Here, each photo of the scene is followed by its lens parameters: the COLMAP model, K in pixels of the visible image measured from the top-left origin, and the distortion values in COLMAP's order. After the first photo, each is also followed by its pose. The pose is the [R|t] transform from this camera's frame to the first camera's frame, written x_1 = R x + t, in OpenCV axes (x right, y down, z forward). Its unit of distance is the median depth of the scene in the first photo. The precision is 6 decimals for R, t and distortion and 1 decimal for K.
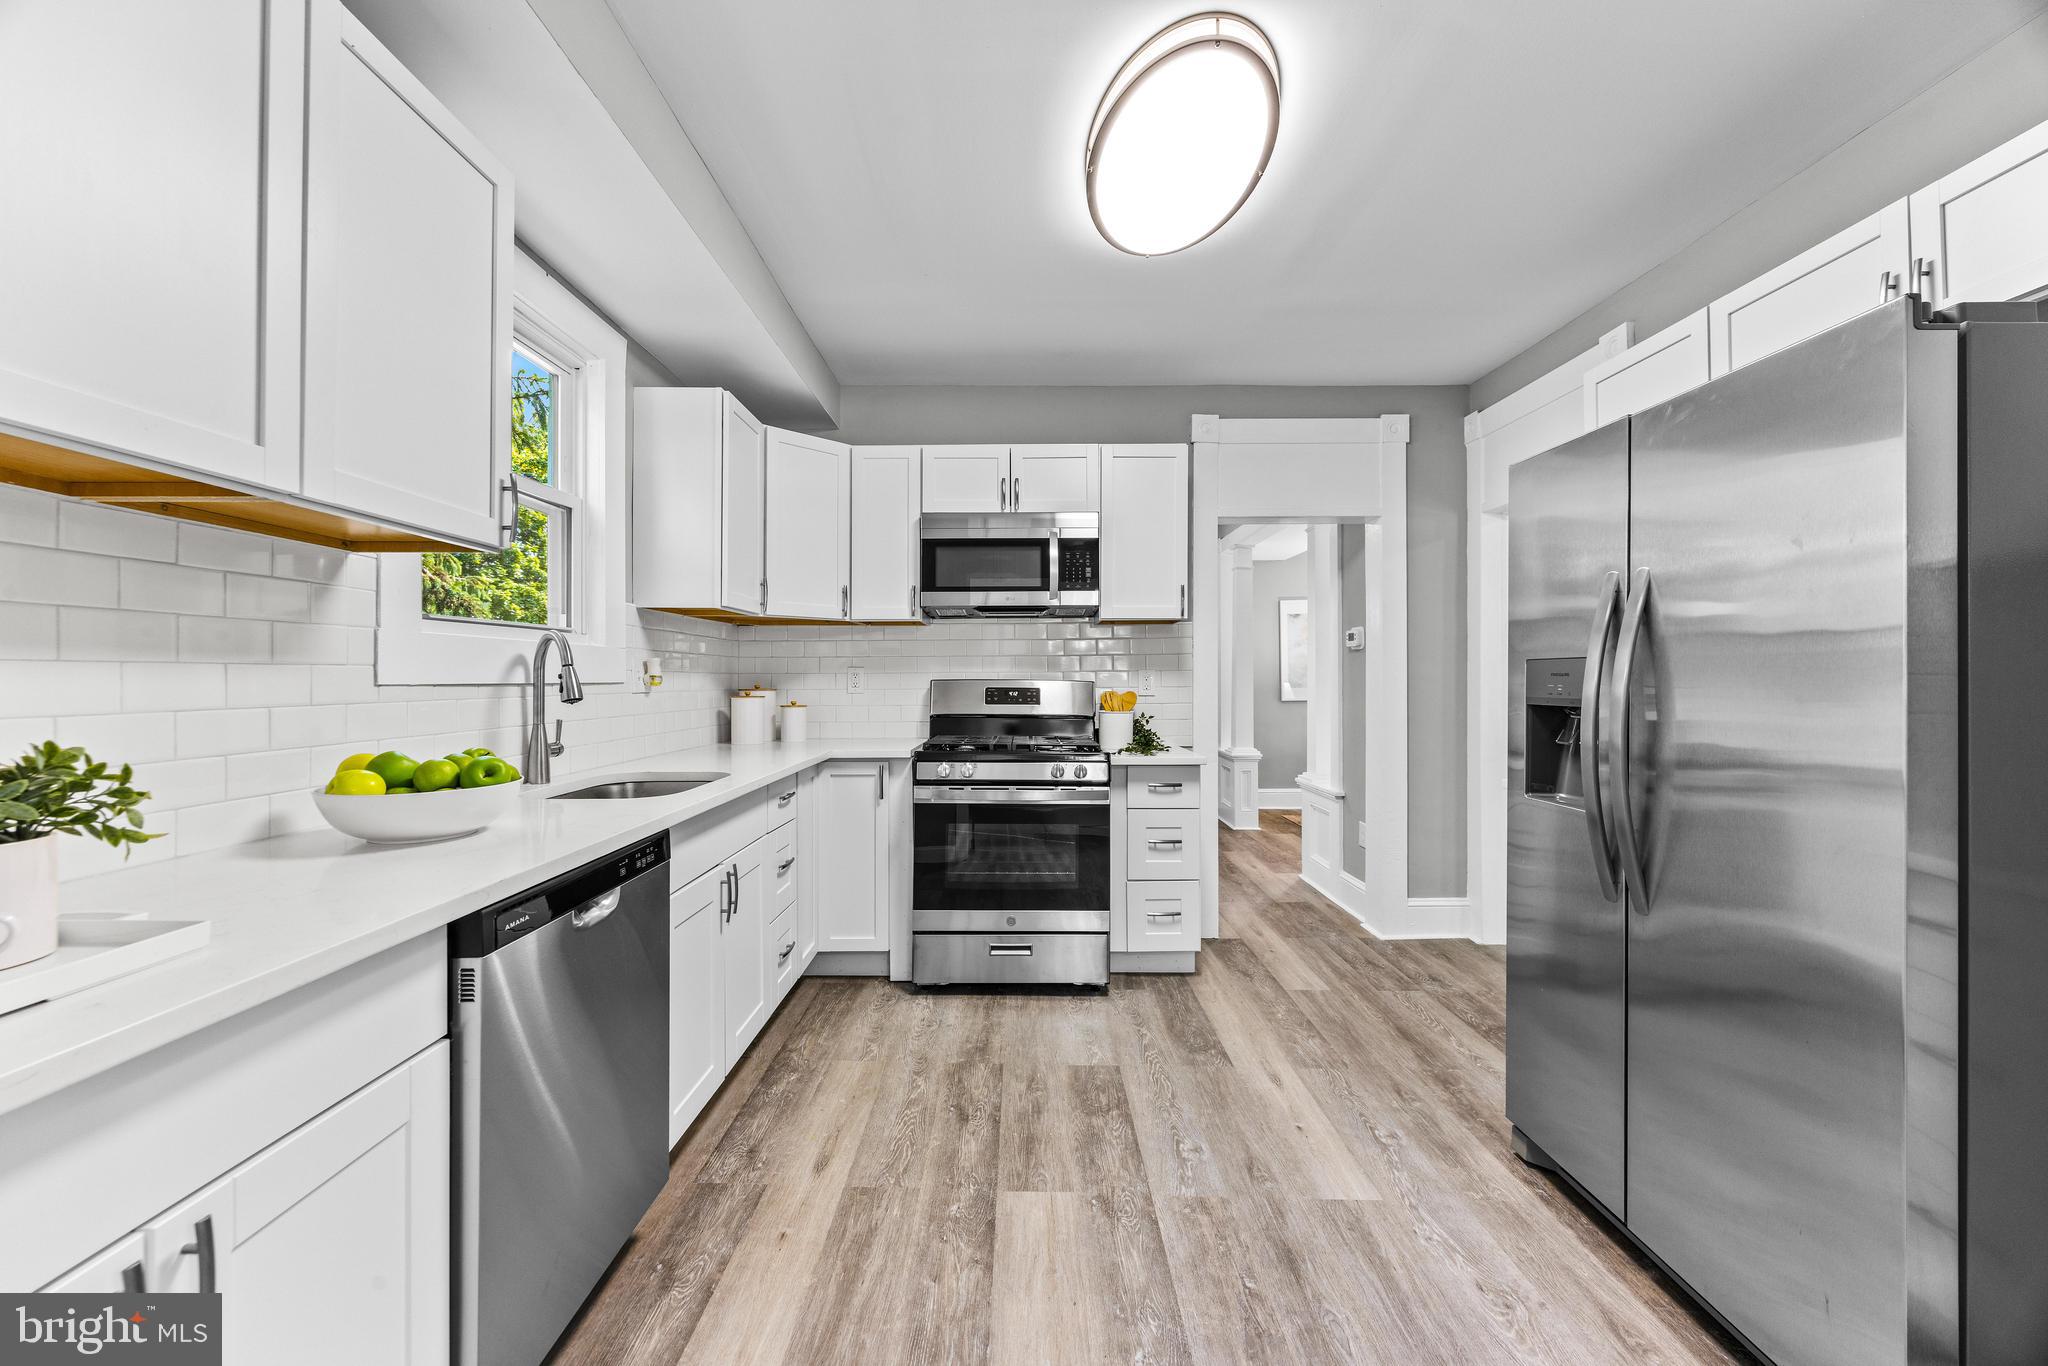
lens RADIAL K [[776.9, 0, 1021.7], [0, 776.9, 678.3], [0, 0, 1]] dist [-0.006030, -0.000015]
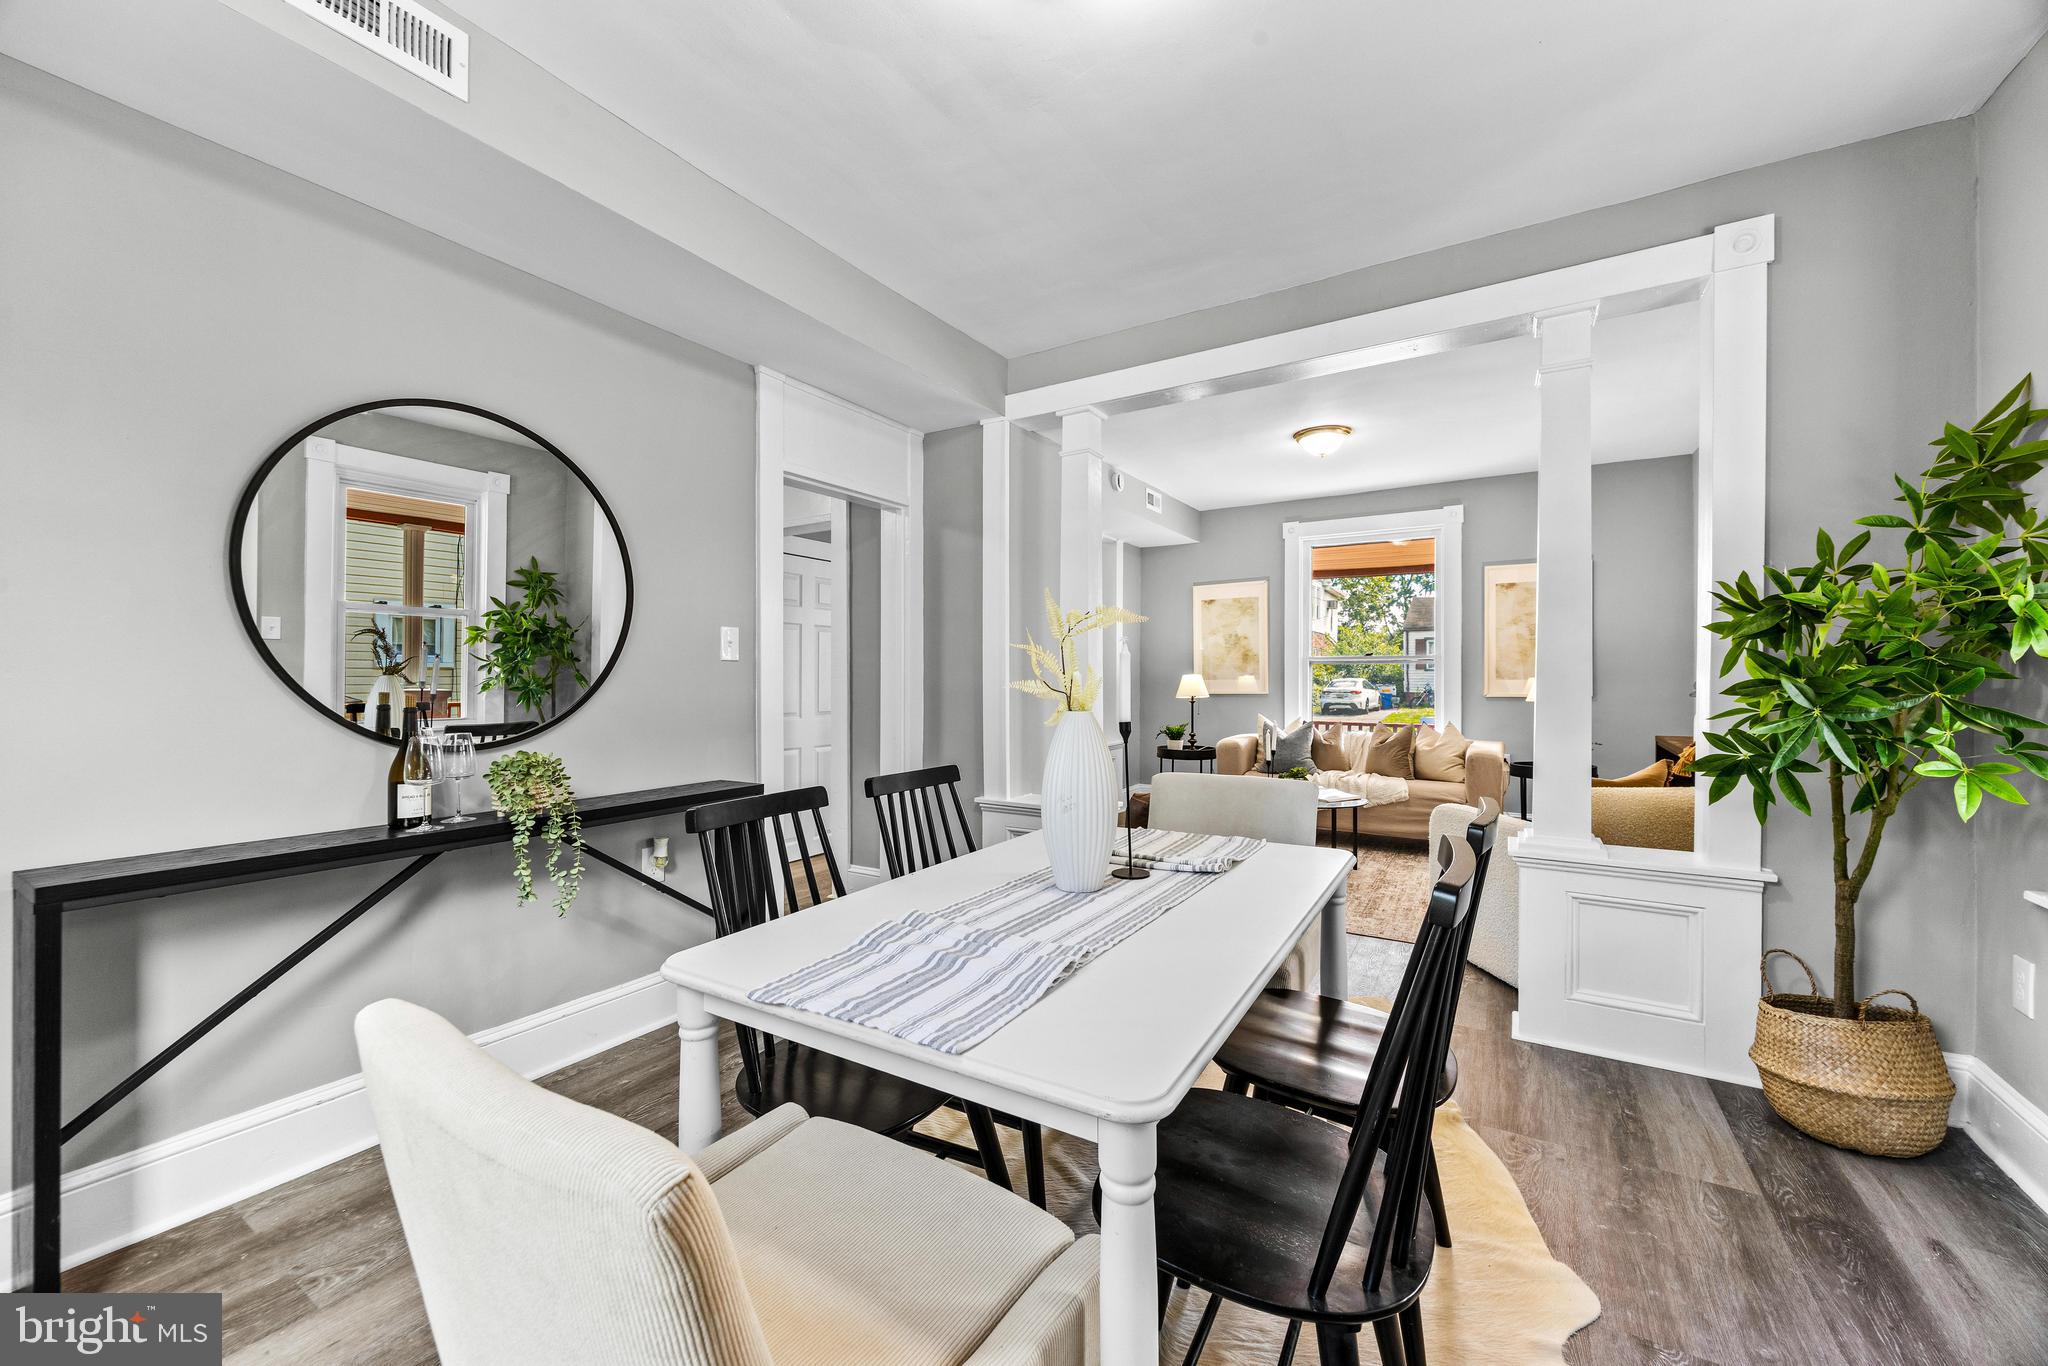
lens RADIAL K [[782.6, 0, 1024.0], [0, 782.6, 683.0], [0, 0, 1]] dist [-0.001560, -0.000136]
pose [[0.852755, 0.007281, -0.522261, 1.582826], [-0.001979, 0.999941, 0.010708, 0.015419], [0.522308, -0.008097, 0.852718, 0.224787]]
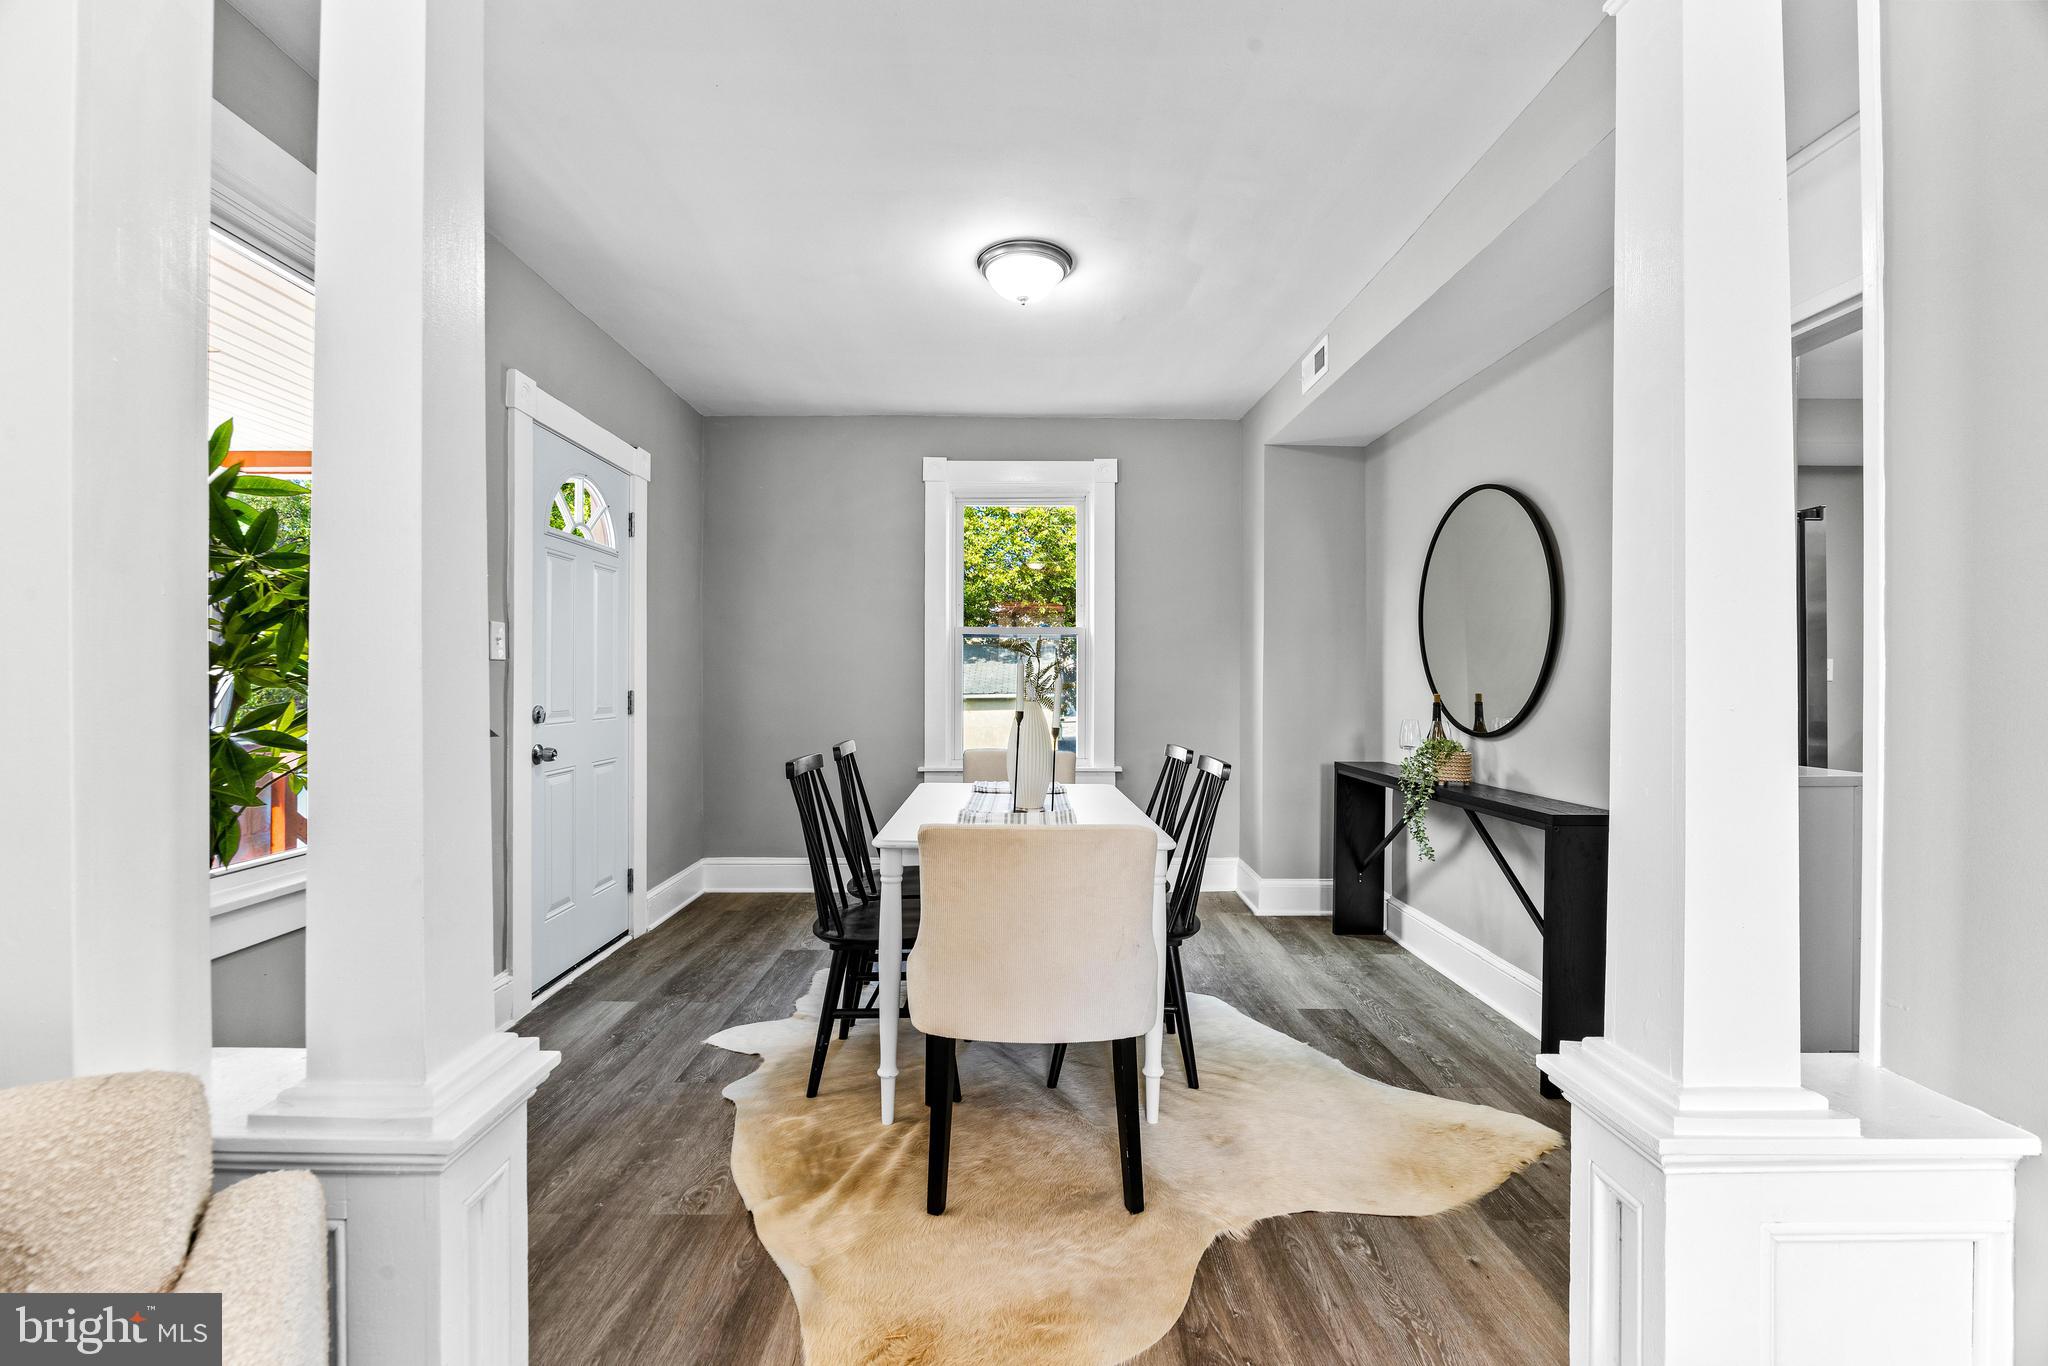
lens RADIAL K [[852.4, 0, 1024.0], [0, 852.4, 683.0], [0, 0, 1]] dist [-0.011923, 0.000143]
pose [[-0.999844, -0.000468, -0.017670, 1.366798], [-0.000439, 0.999999, -0.001653, 0.019471], [0.017671, -0.001645, -0.999843, 1.632525]]
